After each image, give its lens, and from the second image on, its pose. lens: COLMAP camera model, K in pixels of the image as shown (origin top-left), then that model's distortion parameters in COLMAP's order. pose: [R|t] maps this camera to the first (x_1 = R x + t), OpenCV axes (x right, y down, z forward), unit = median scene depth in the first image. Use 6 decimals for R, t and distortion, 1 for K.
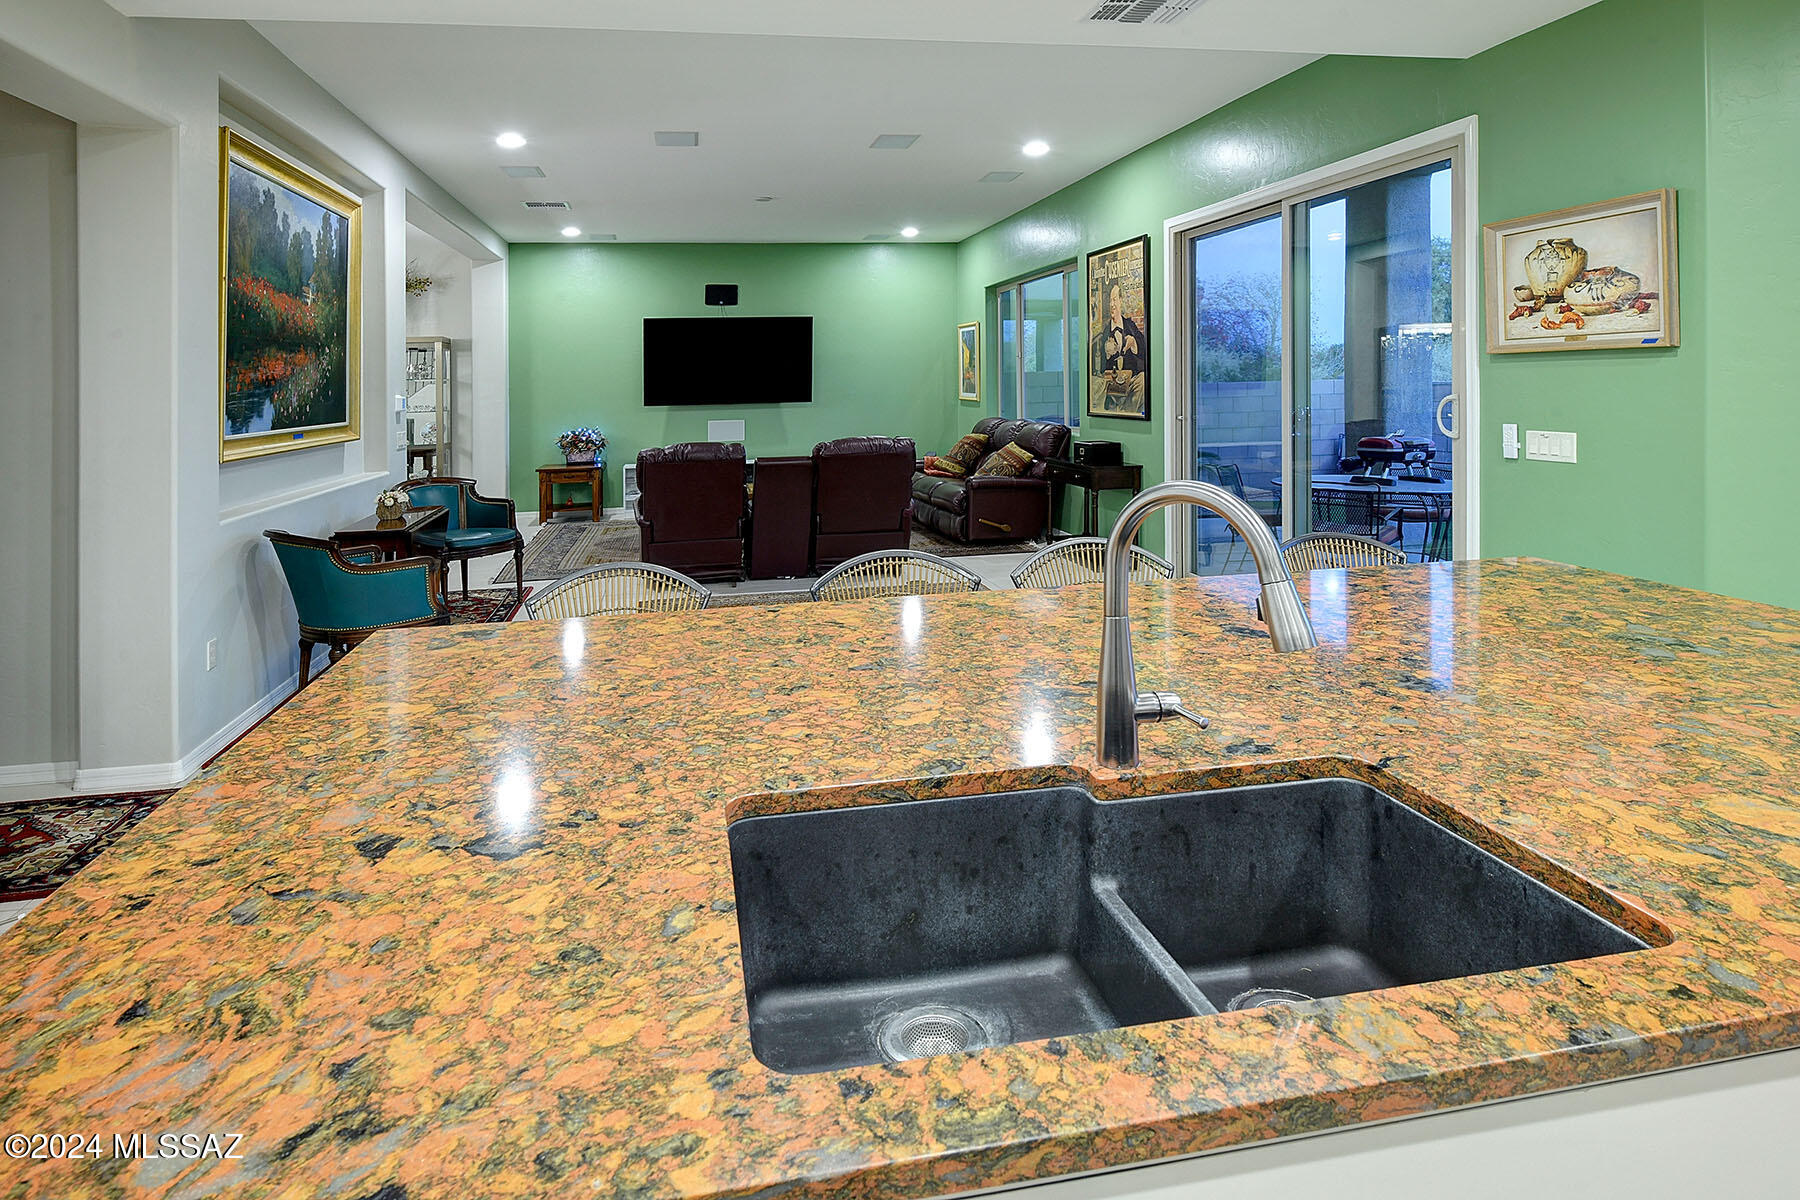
lens RADIAL K [[944.4, 0, 905.8], [0, 944.4, 384.0], [0, 0, 1]] dist [0.002107, 0.000314]
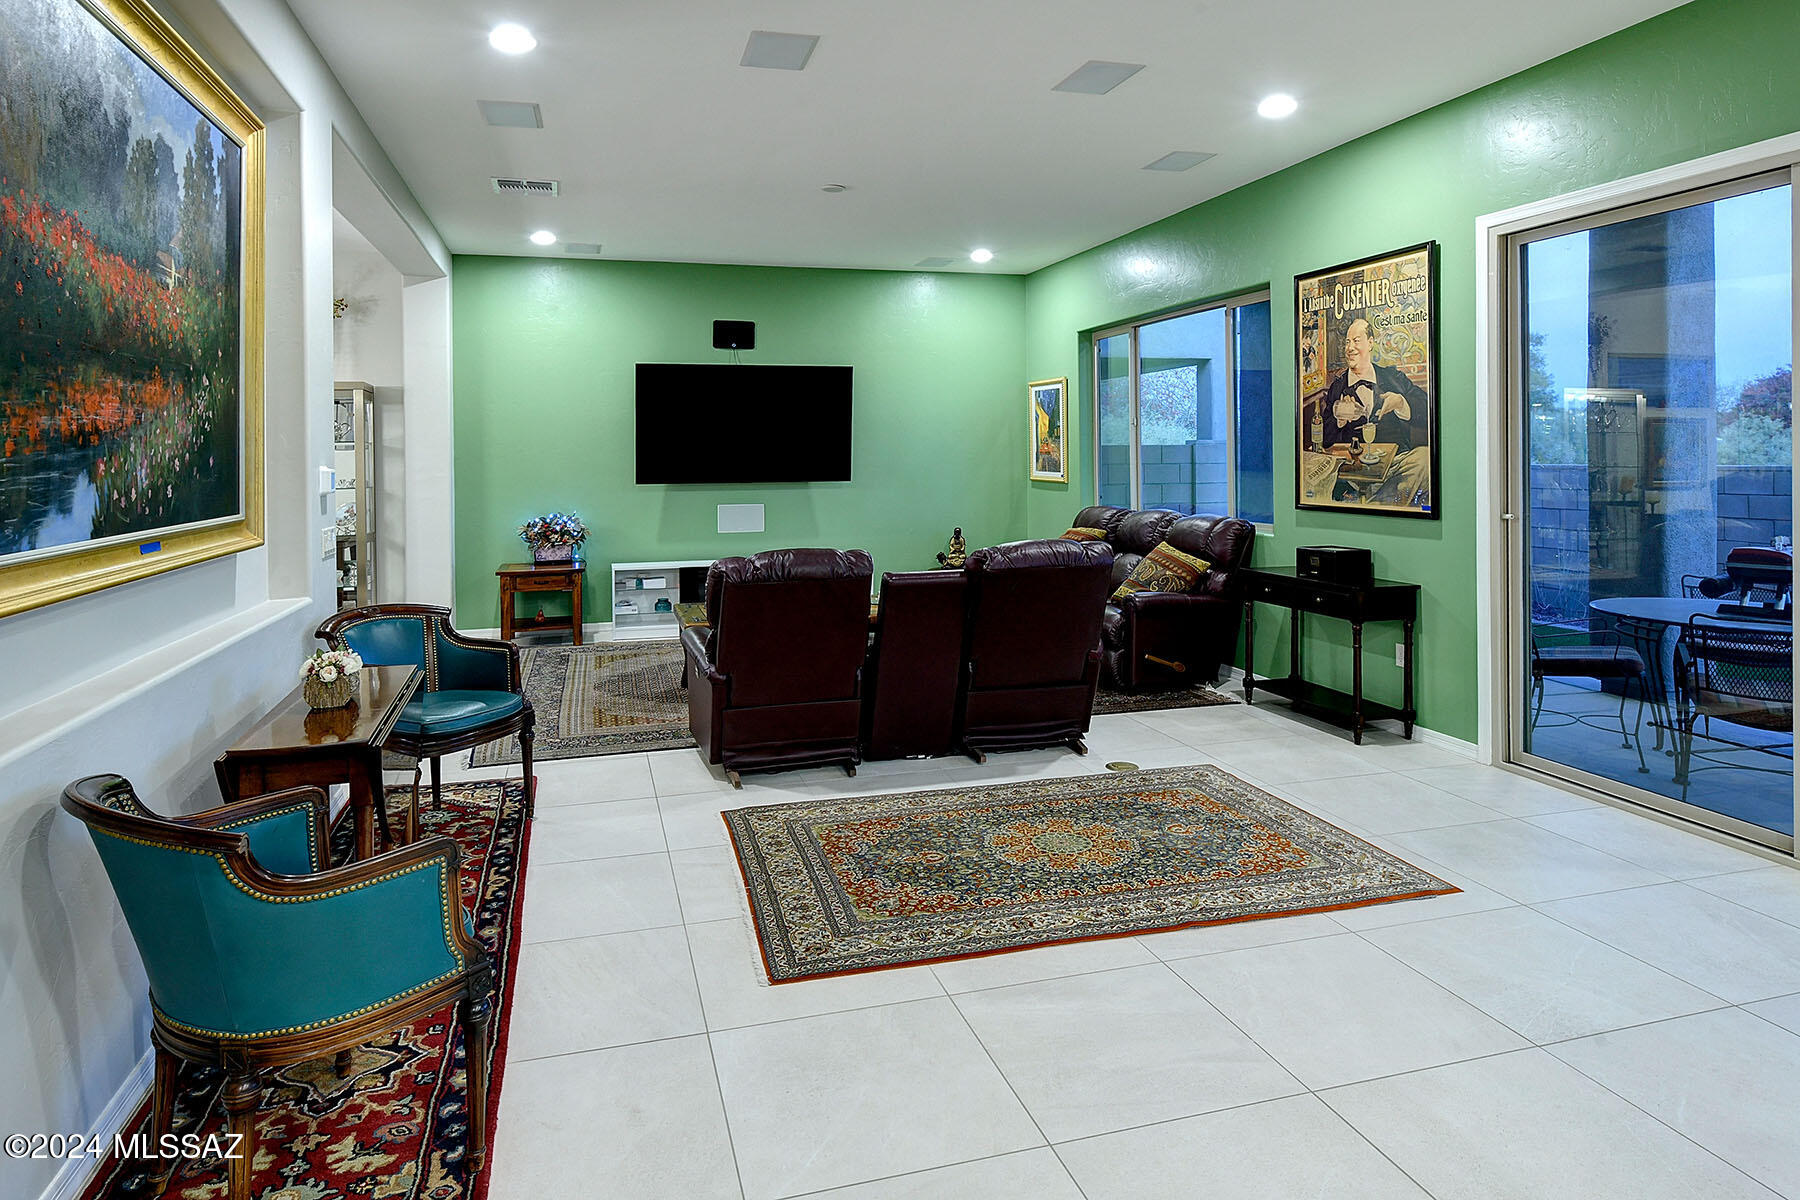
lens RADIAL K [[1049.4, 0, 855.7], [0, 1049.4, 493.3], [0, 0, 1]] dist [-0.000417, -0.000846]
pose [[0.999819, 0.014058, 0.012795, -0.148622], [-0.014476, 0.999344, 0.033190, 0.001426], [-0.012320, -0.033370, 0.999367, 0.236878]]
